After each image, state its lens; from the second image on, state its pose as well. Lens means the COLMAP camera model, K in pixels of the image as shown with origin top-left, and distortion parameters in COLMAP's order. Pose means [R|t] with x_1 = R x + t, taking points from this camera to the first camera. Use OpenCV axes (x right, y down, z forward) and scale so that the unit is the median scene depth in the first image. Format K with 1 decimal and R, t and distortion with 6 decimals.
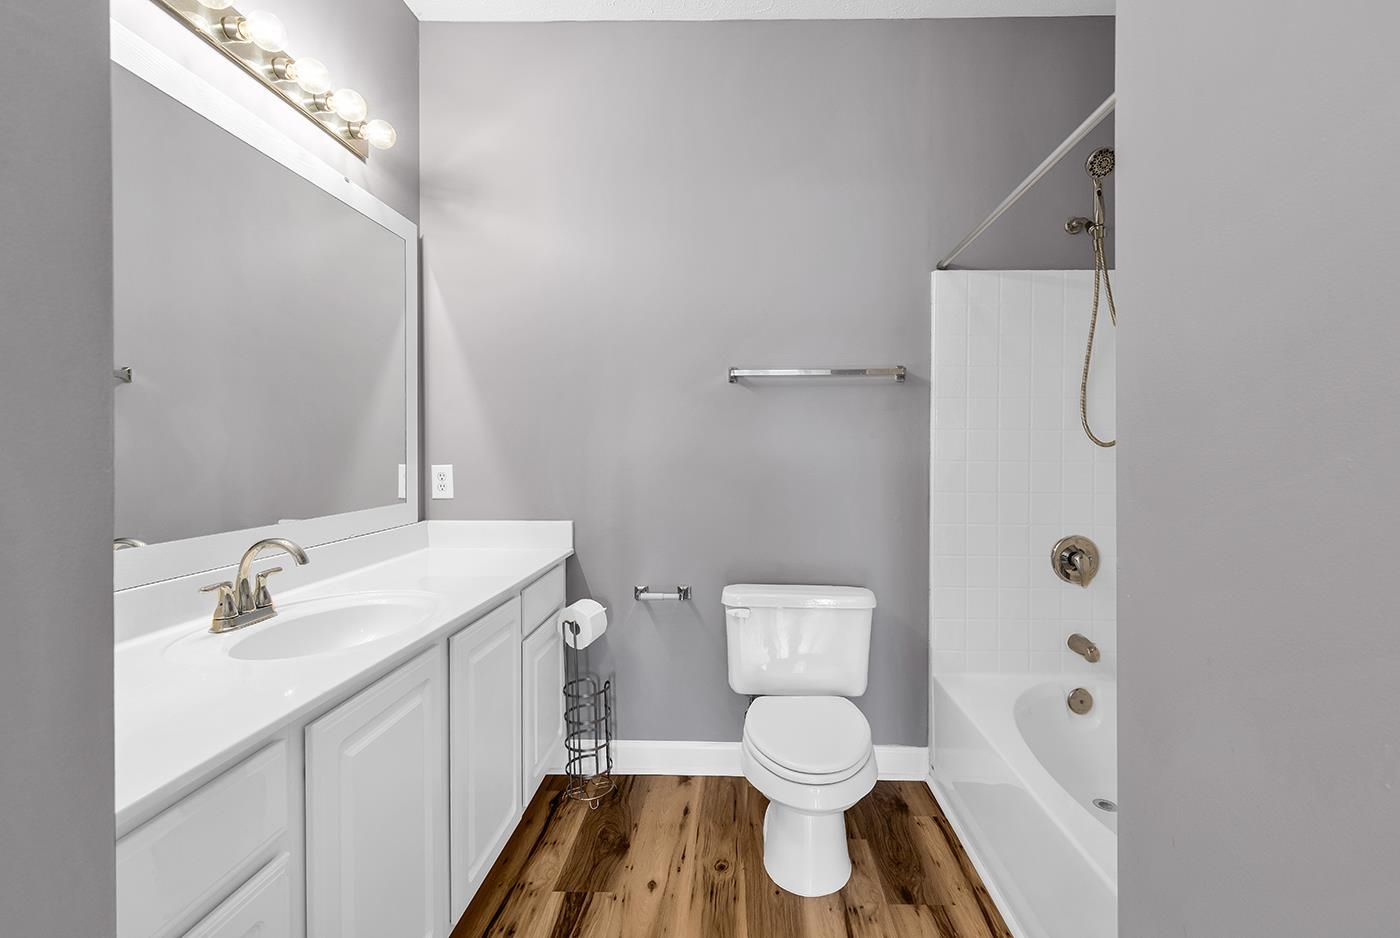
lens RADIAL K [[654.3, 0, 701.1], [0, 654.3, 457.3], [0, 0, 1]] dist [0.006280, -0.001548]
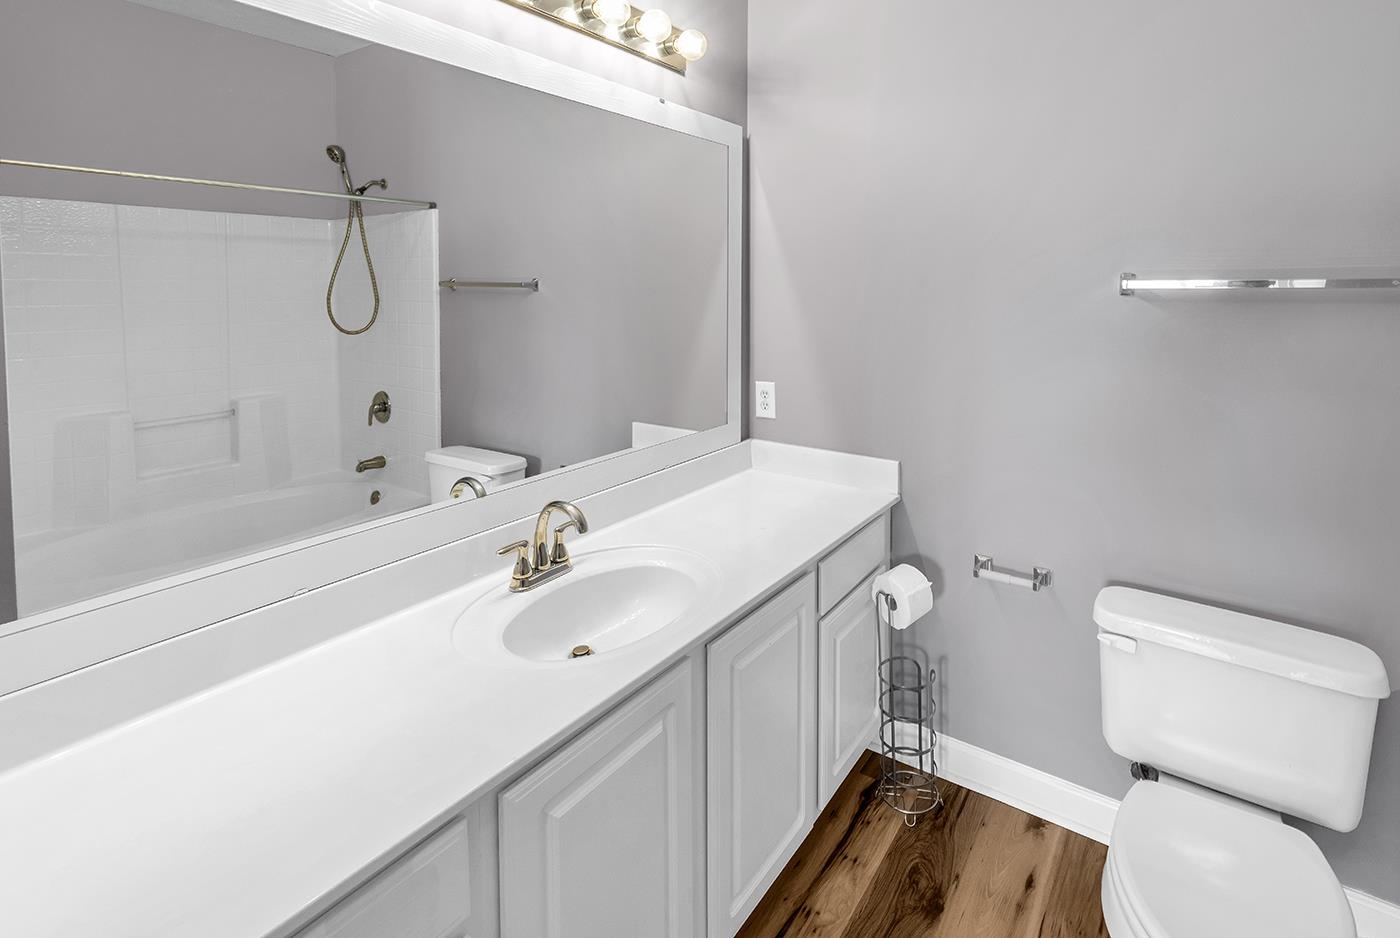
lens RADIAL K [[654.3, 0, 747.6], [0, 654.3, 313.3], [0, 0, 1]] dist [0.006280, -0.001548]
pose [[0.853560, 0.023111, -0.520482, 0.078935], [0.004627, 0.998640, 0.051930, -0.154955], [0.520974, -0.046733, 0.852292, 0.218392]]
